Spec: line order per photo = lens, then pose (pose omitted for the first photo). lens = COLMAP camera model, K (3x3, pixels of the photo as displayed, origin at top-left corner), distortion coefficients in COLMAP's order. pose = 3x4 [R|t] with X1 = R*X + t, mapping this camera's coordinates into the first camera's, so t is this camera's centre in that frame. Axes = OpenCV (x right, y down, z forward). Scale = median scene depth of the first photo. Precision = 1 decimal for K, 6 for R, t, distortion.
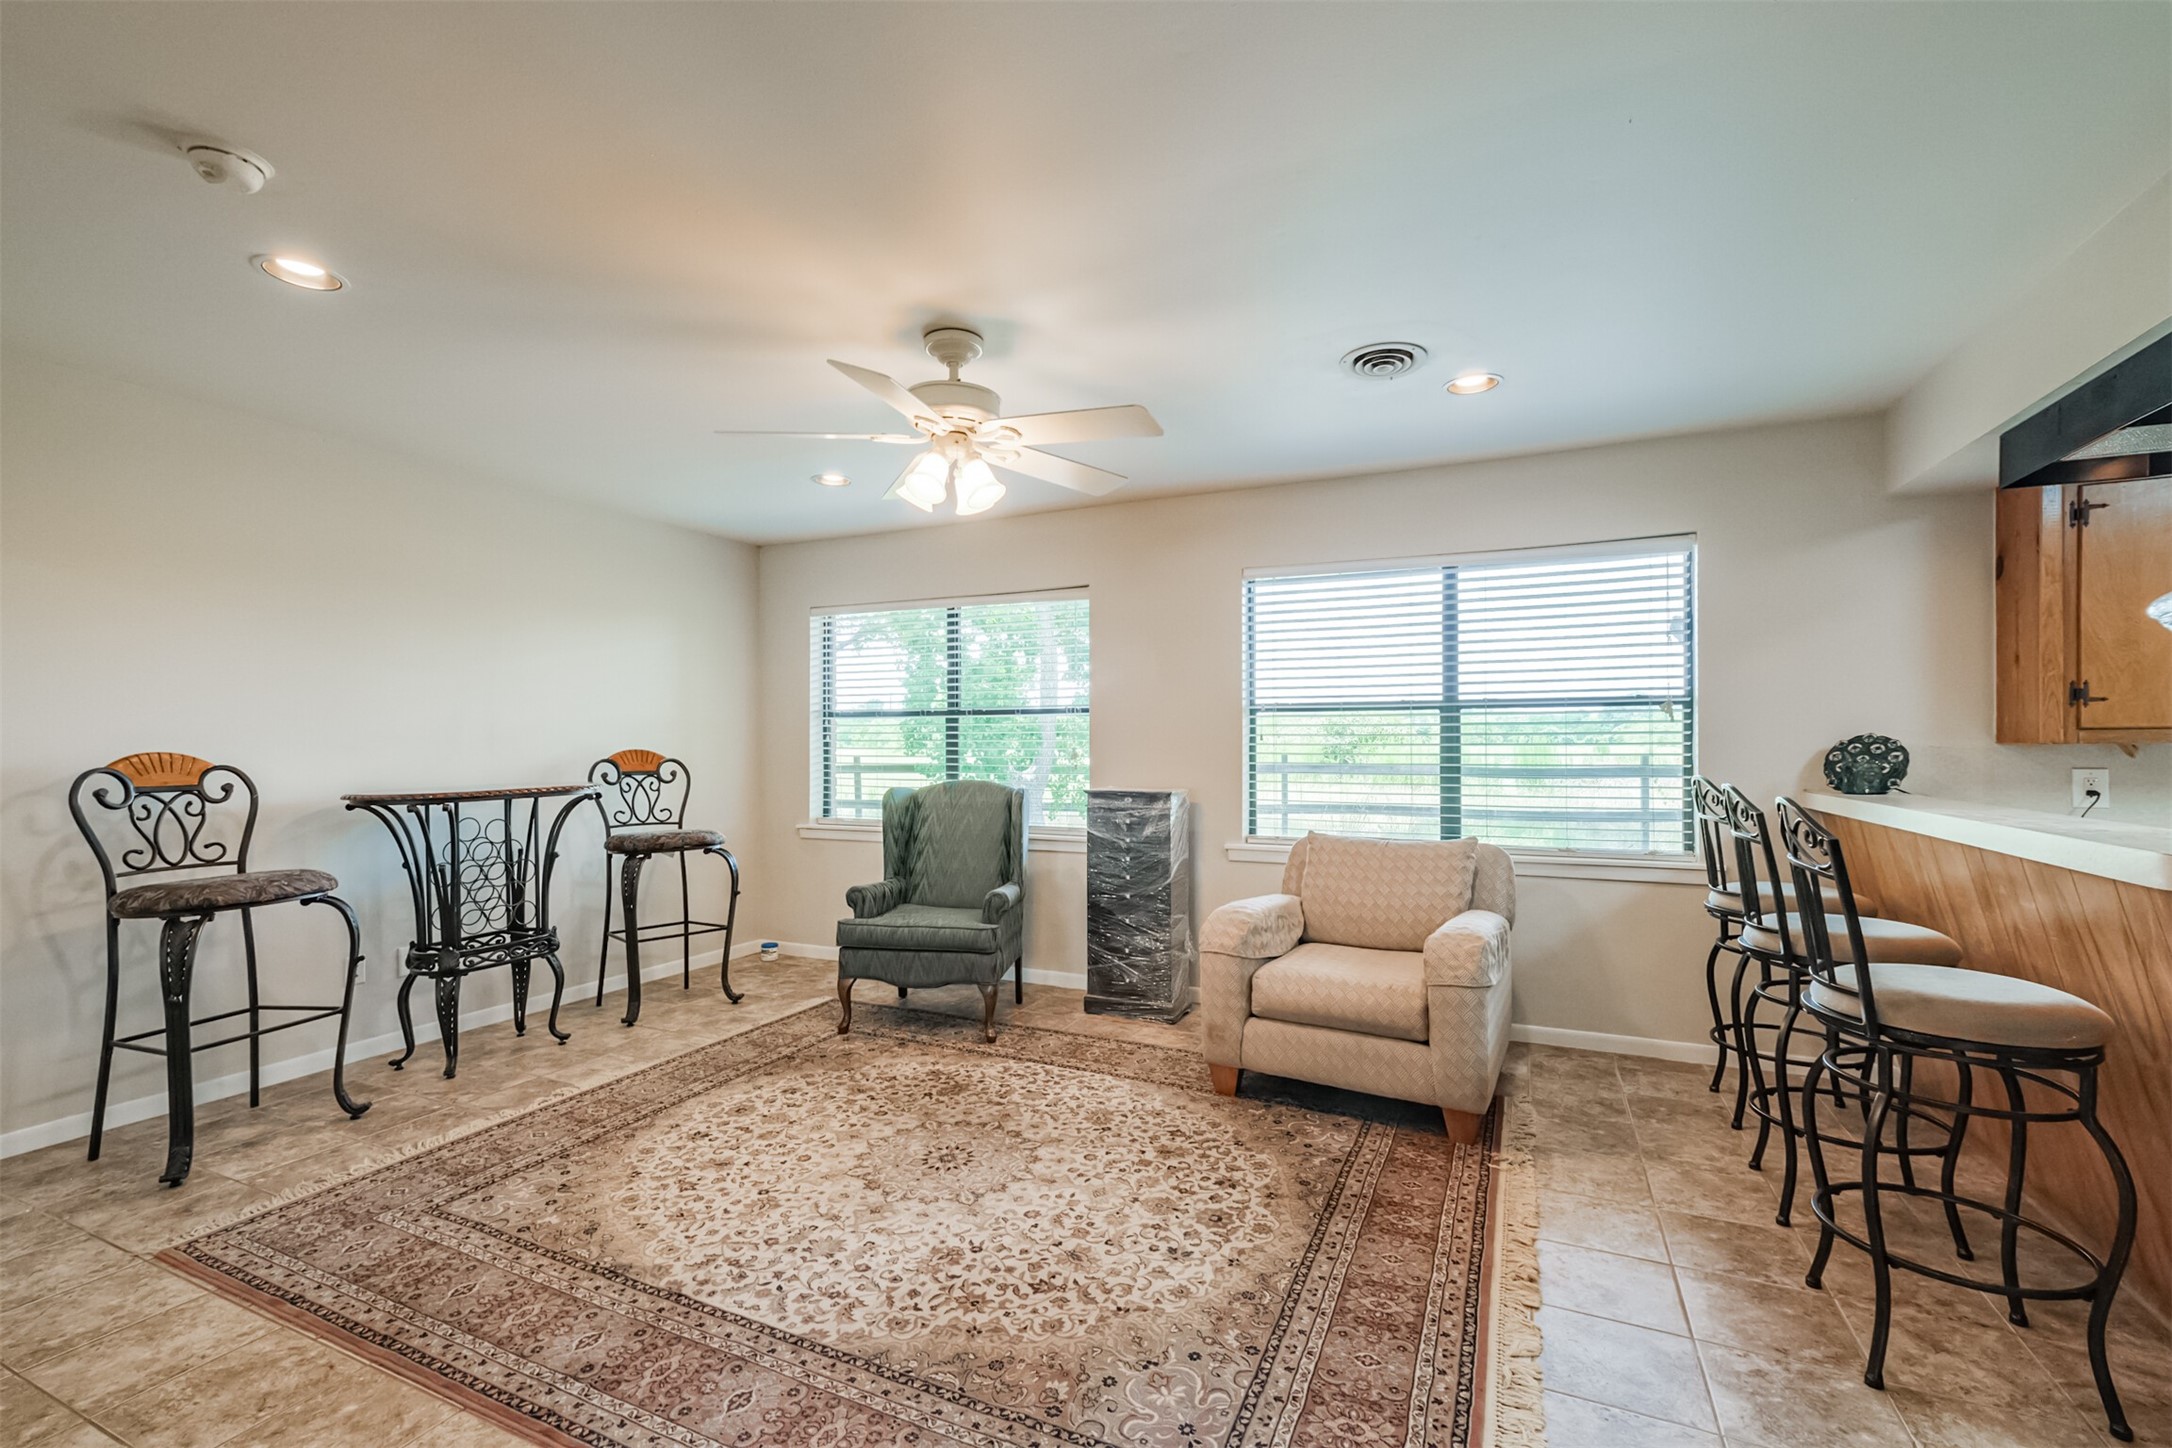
lens RADIAL K [[941.4, 0, 1079.0], [0, 941.4, 738.3], [0, 0, 1]] dist [0.003860, 0.001197]
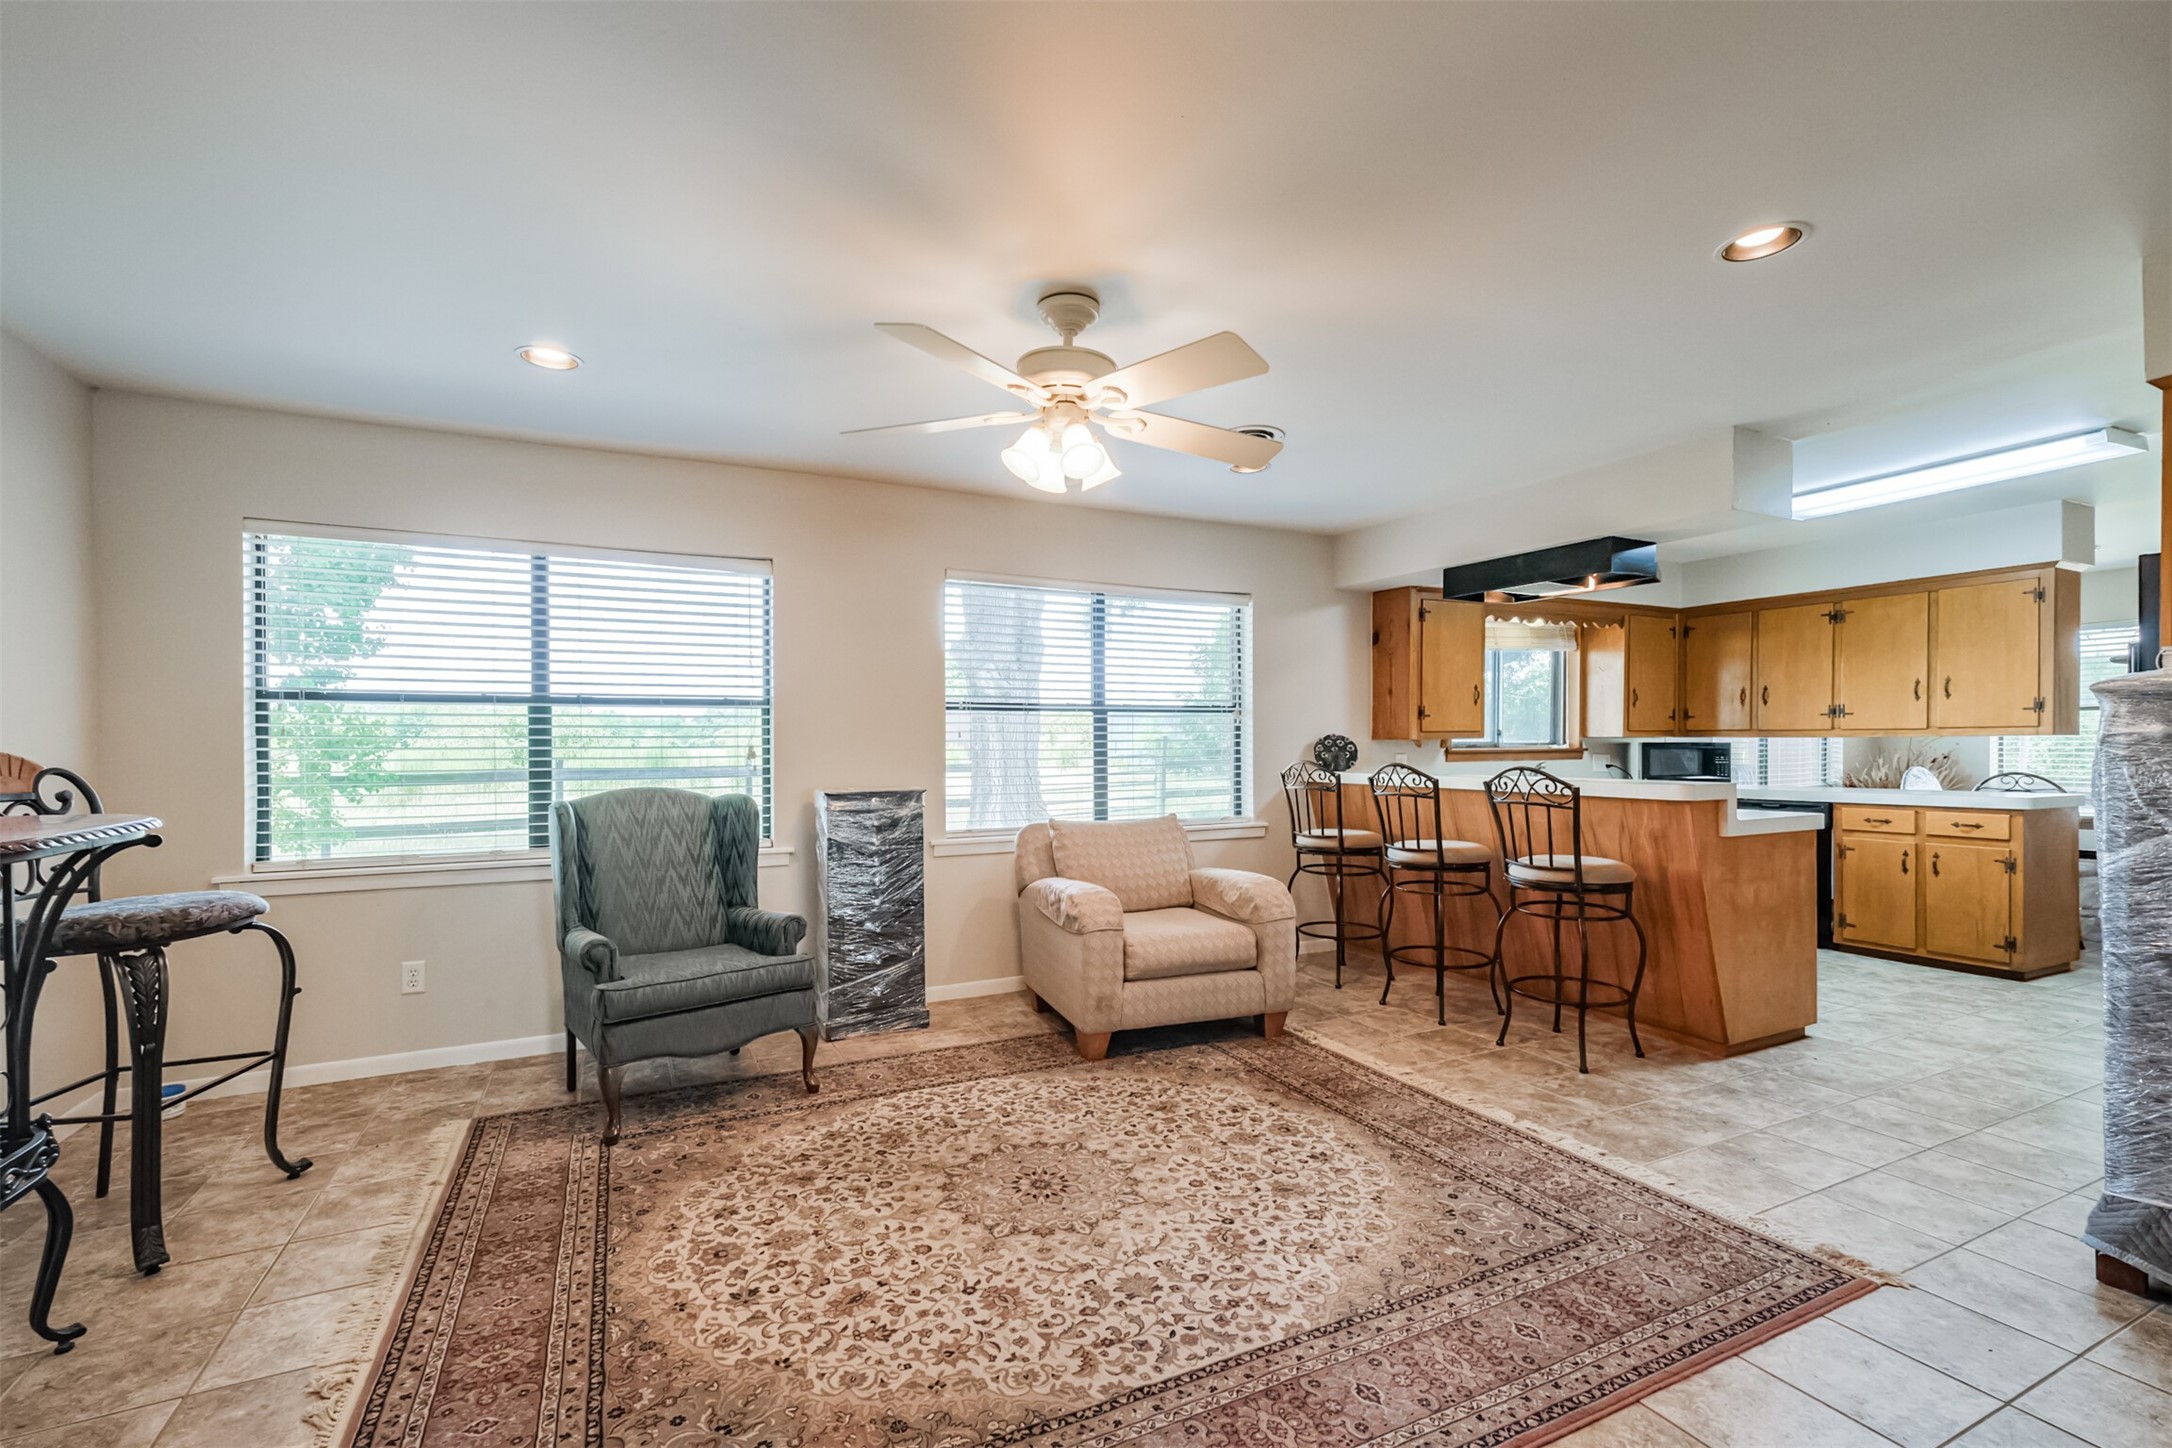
lens RADIAL K [[941.4, 0, 1079.6], [0, 941.4, 751.5], [0, 0, 1]] dist [0.003860, 0.001197]
pose [[0.628231, -0.007827, 0.777988, -0.722114], [-0.000239, 0.999947, 0.010253, 0.009199], [-0.778027, -0.006627, 0.628196, 0.339013]]
